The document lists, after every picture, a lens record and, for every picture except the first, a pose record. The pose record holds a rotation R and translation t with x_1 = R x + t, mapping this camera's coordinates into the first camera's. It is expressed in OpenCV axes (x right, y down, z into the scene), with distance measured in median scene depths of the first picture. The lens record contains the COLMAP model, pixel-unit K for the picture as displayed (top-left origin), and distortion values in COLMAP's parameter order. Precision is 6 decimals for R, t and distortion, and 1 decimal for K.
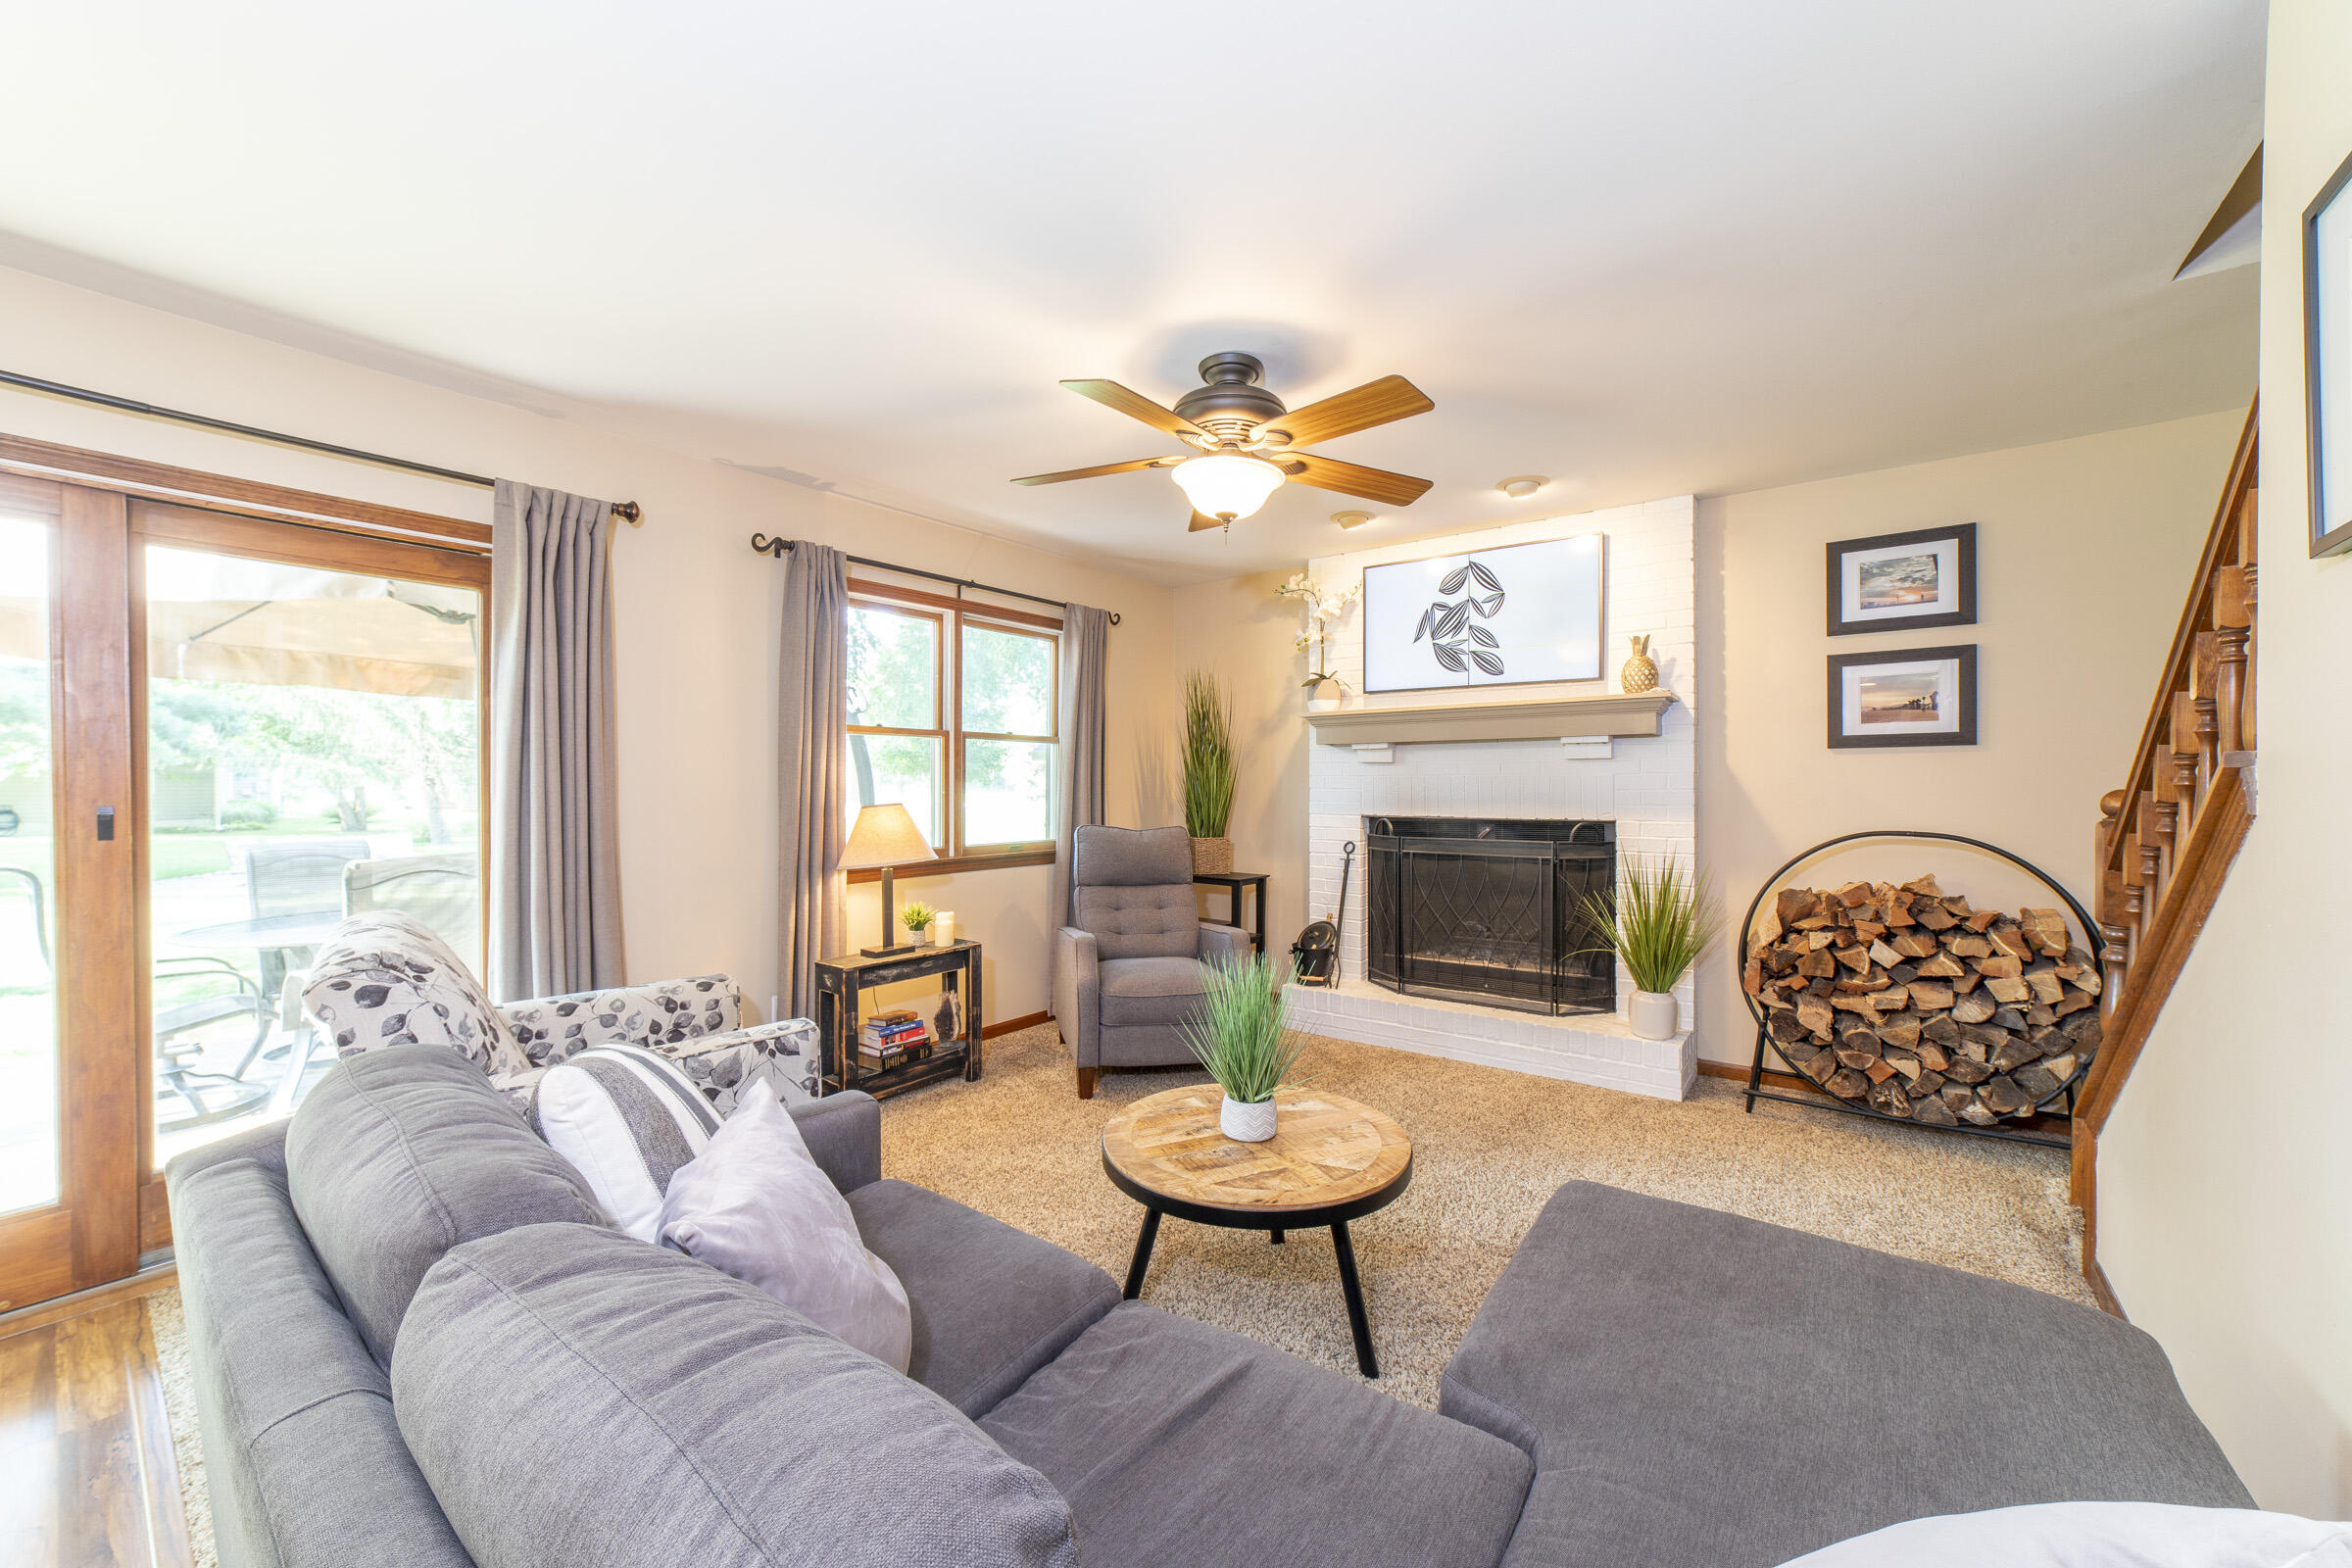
lens RADIAL K [[889.2, 0, 1170.9], [0, 889.2, 785.1], [0, 0, 1]] dist [-0.023938, 0.000060]
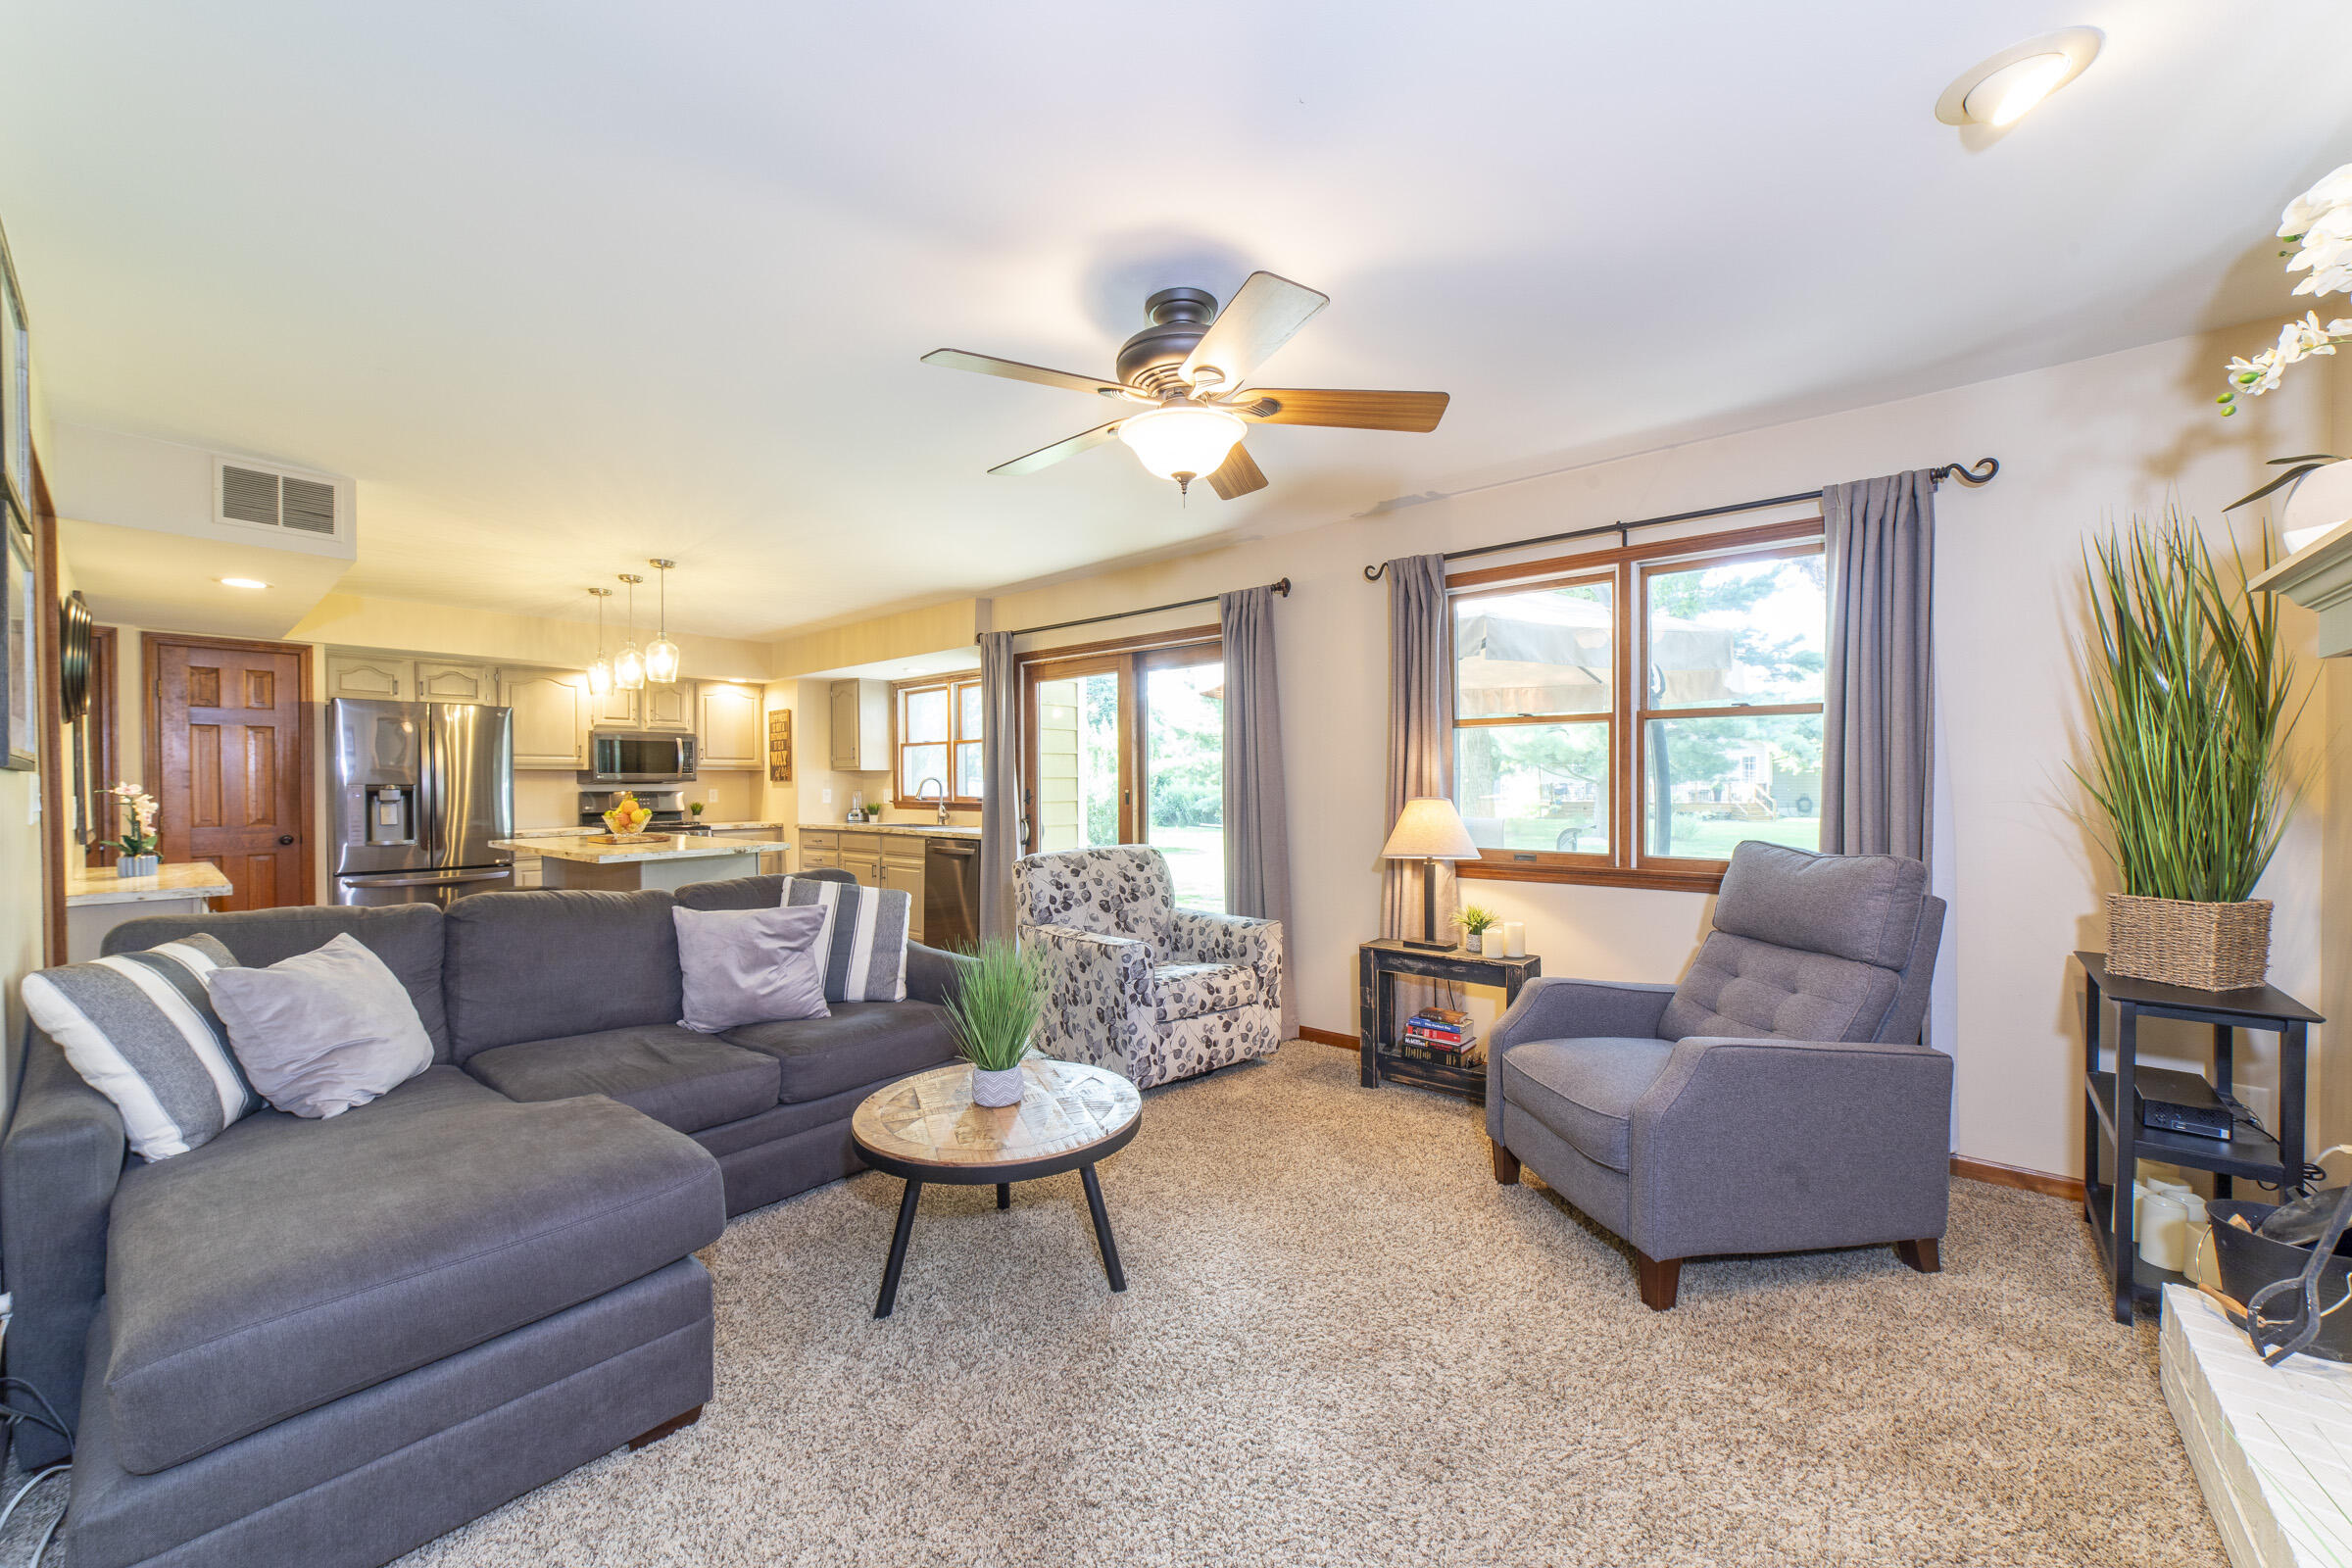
lens RADIAL K [[889.2, 0, 1170.9], [0, 889.2, 785.1], [0, 0, 1]] dist [-0.023938, 0.000060]
pose [[-0.048956, 0.006402, -0.998780, 0.574283], [0.001916, 0.999978, 0.006316, -0.000411], [0.998799, -0.001604, -0.048967, 0.624474]]
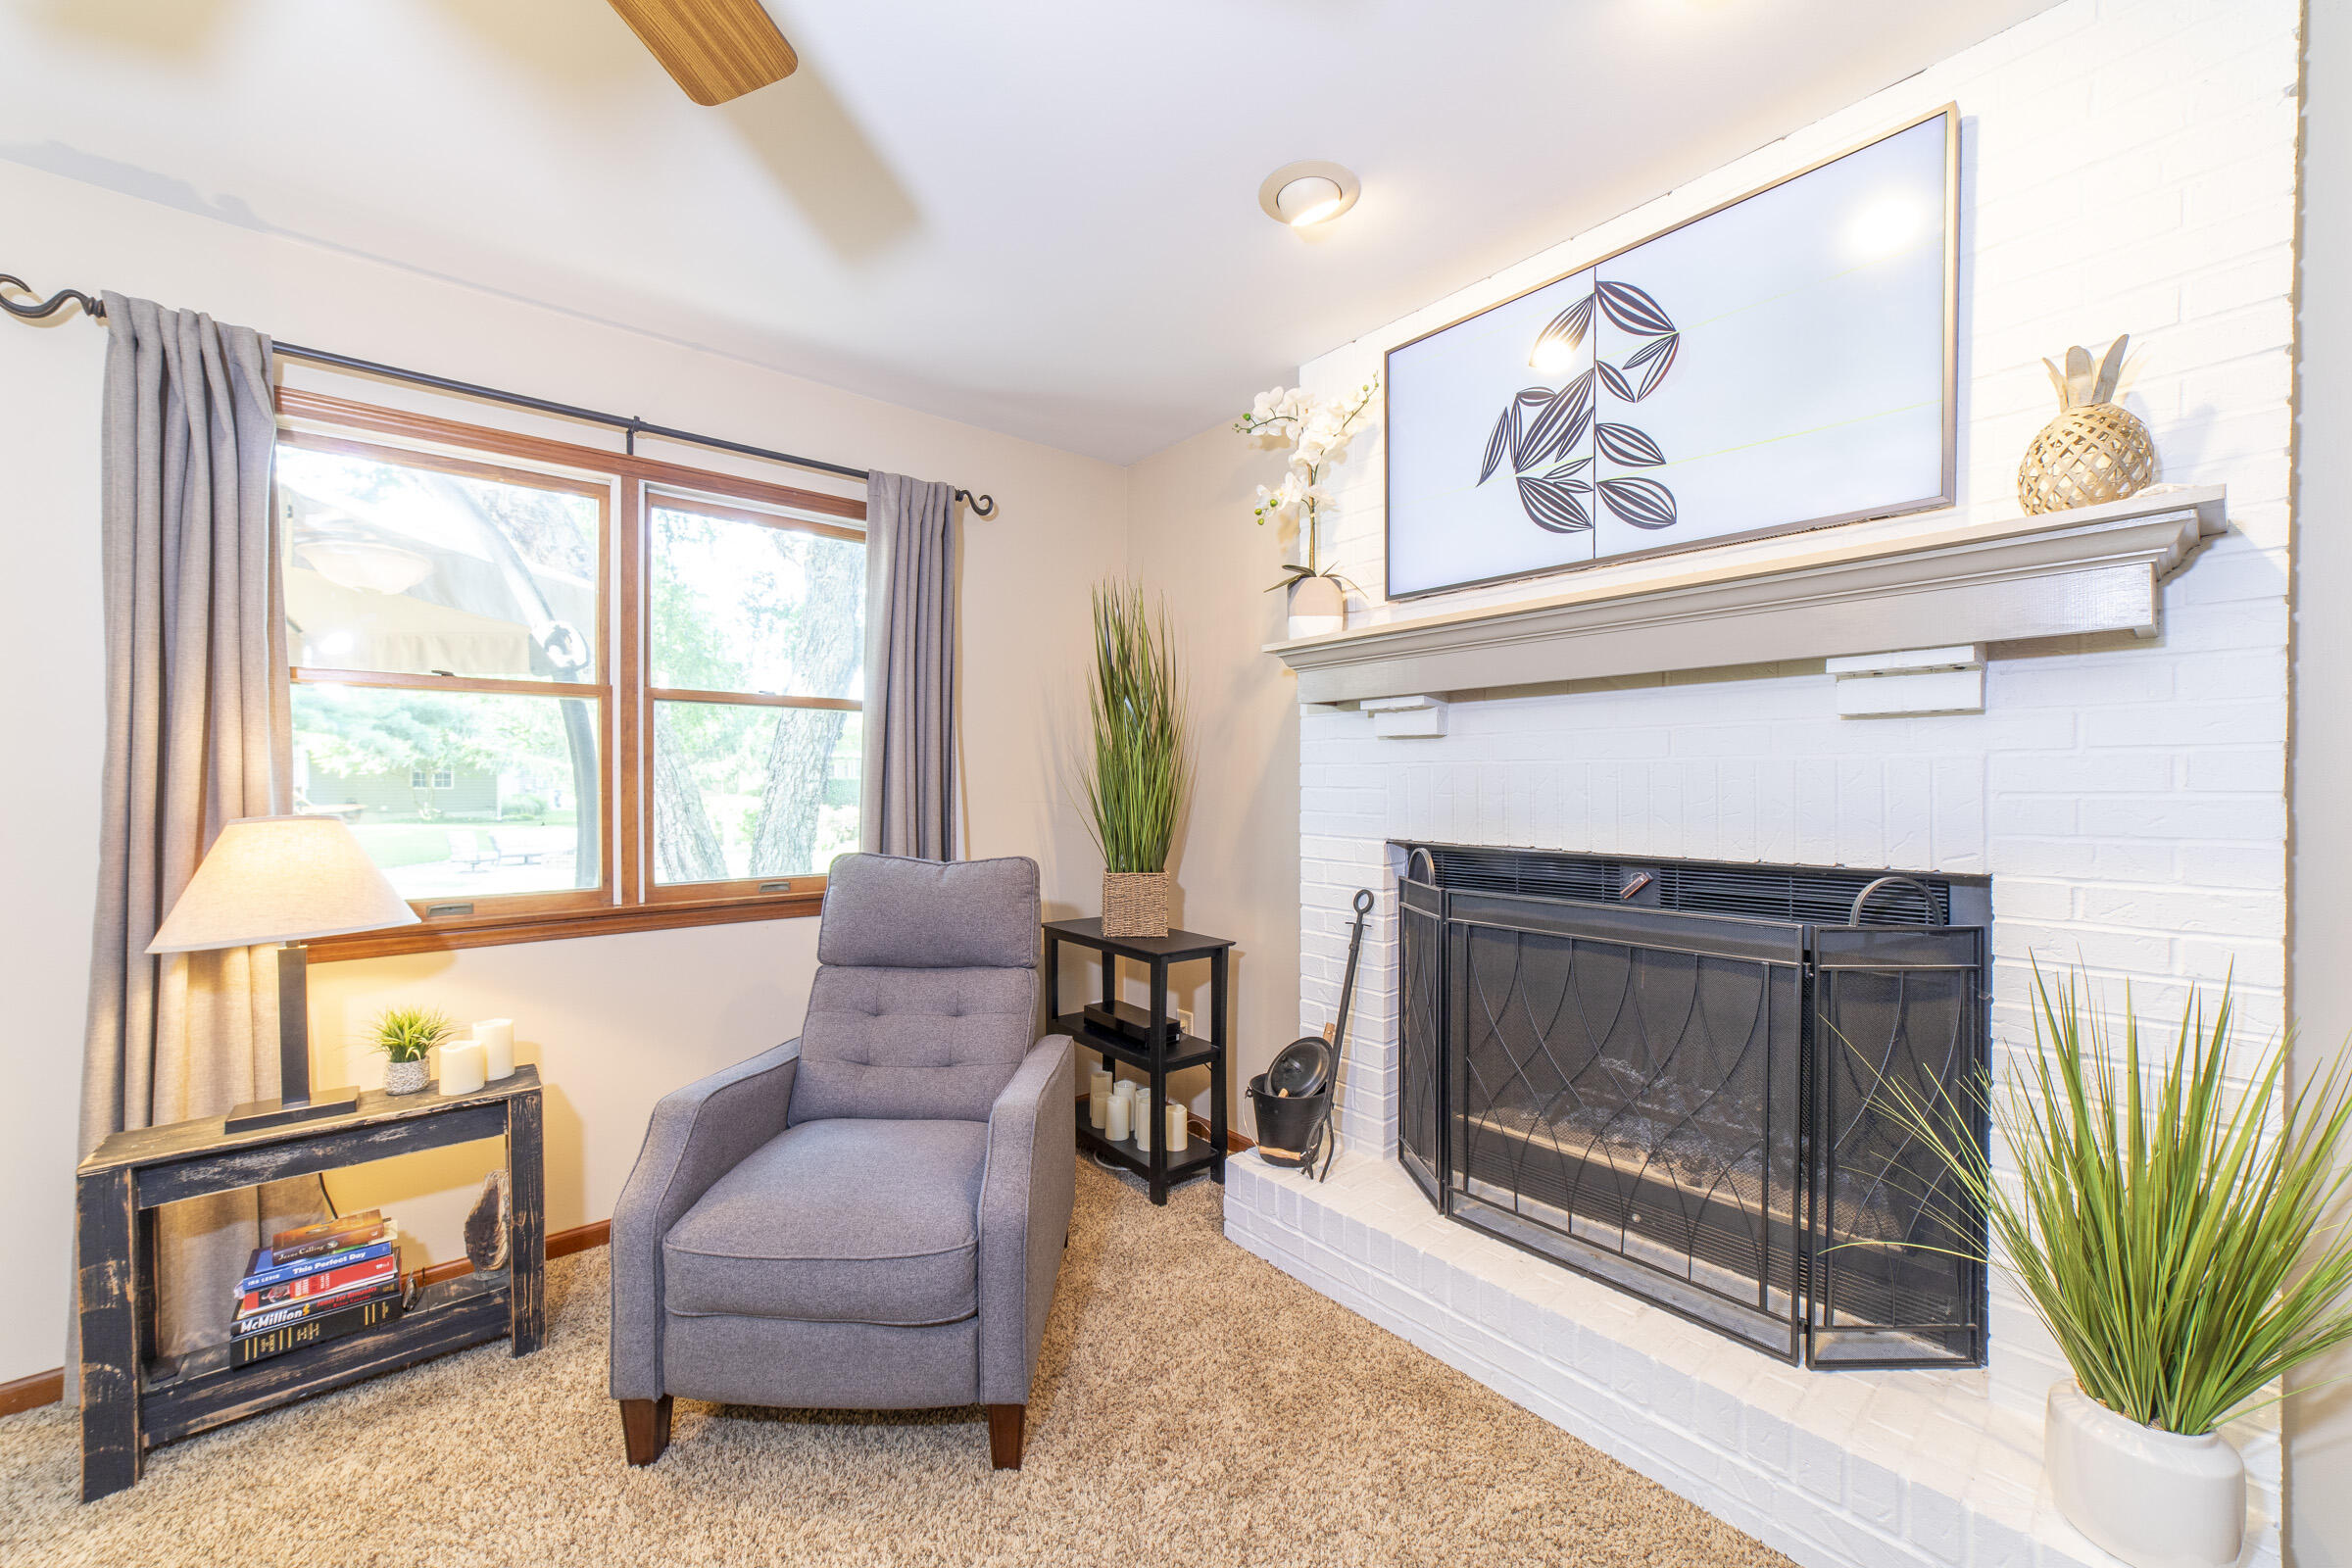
lens RADIAL K [[887.7, 0, 1170.7], [0, 887.7, 787.0], [0, 0, 1]] dist [-0.023261, 0.005988]
pose [[0.975630, 0.002134, -0.219414, 0.225432], [-0.000916, 0.999984, 0.005653, 0.000619], [0.219422, -0.005314, 0.975616, 0.518063]]
